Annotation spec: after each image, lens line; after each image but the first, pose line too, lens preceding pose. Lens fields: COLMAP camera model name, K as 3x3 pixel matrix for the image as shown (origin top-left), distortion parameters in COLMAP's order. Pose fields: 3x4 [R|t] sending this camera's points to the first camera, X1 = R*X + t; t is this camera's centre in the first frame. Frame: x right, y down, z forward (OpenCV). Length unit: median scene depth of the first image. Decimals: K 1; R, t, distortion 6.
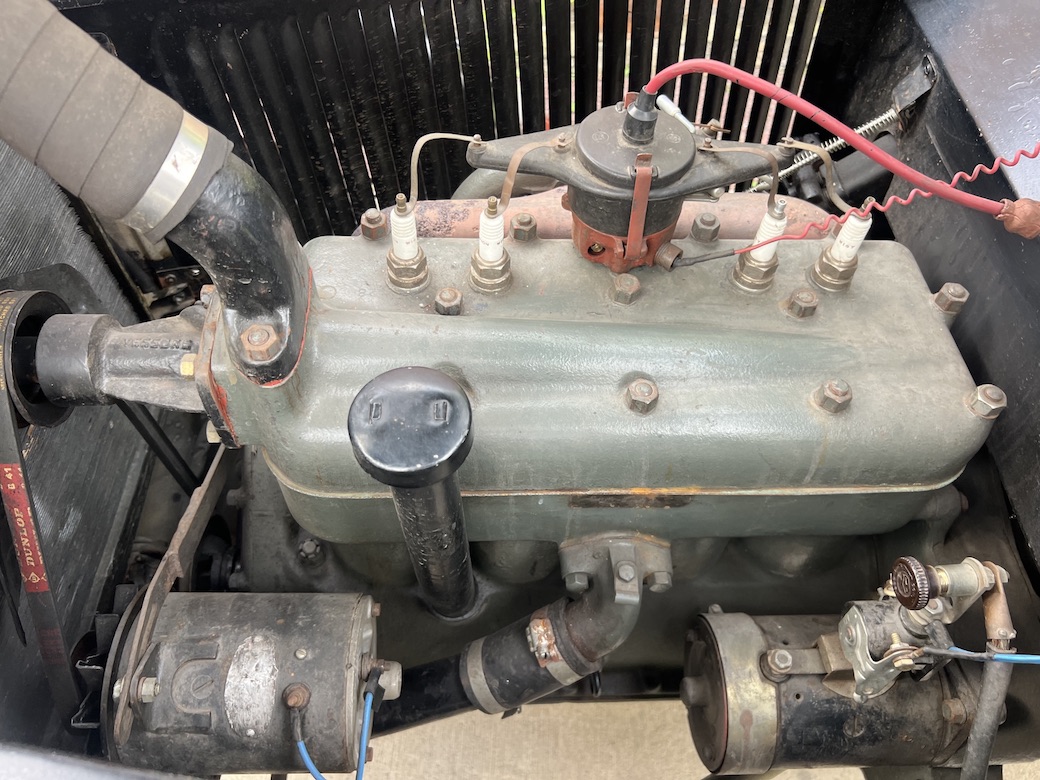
lens RADIAL K [[788.6, 0, 520.0], [0, 788.6, 390.0], [0, 0, 1]] dist [-0.001268, -0.001422]
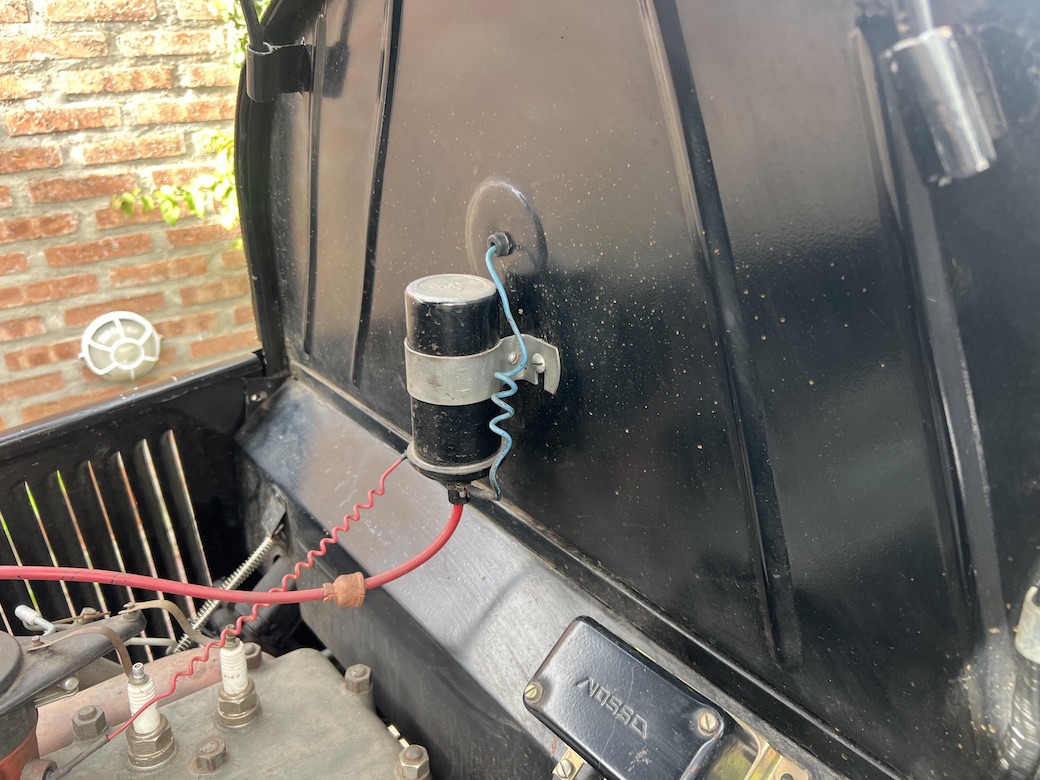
lens RADIAL K [[788.6, 0, 520.0], [0, 788.6, 390.0], [0, 0, 1]] dist [-0.001268, -0.001422]
pose [[0.806706, -0.233869, 0.542707, 0.247266], [0.483426, 0.789362, -0.378427, 0.077494], [-0.339890, 0.567638, 0.749841, -0.061225]]
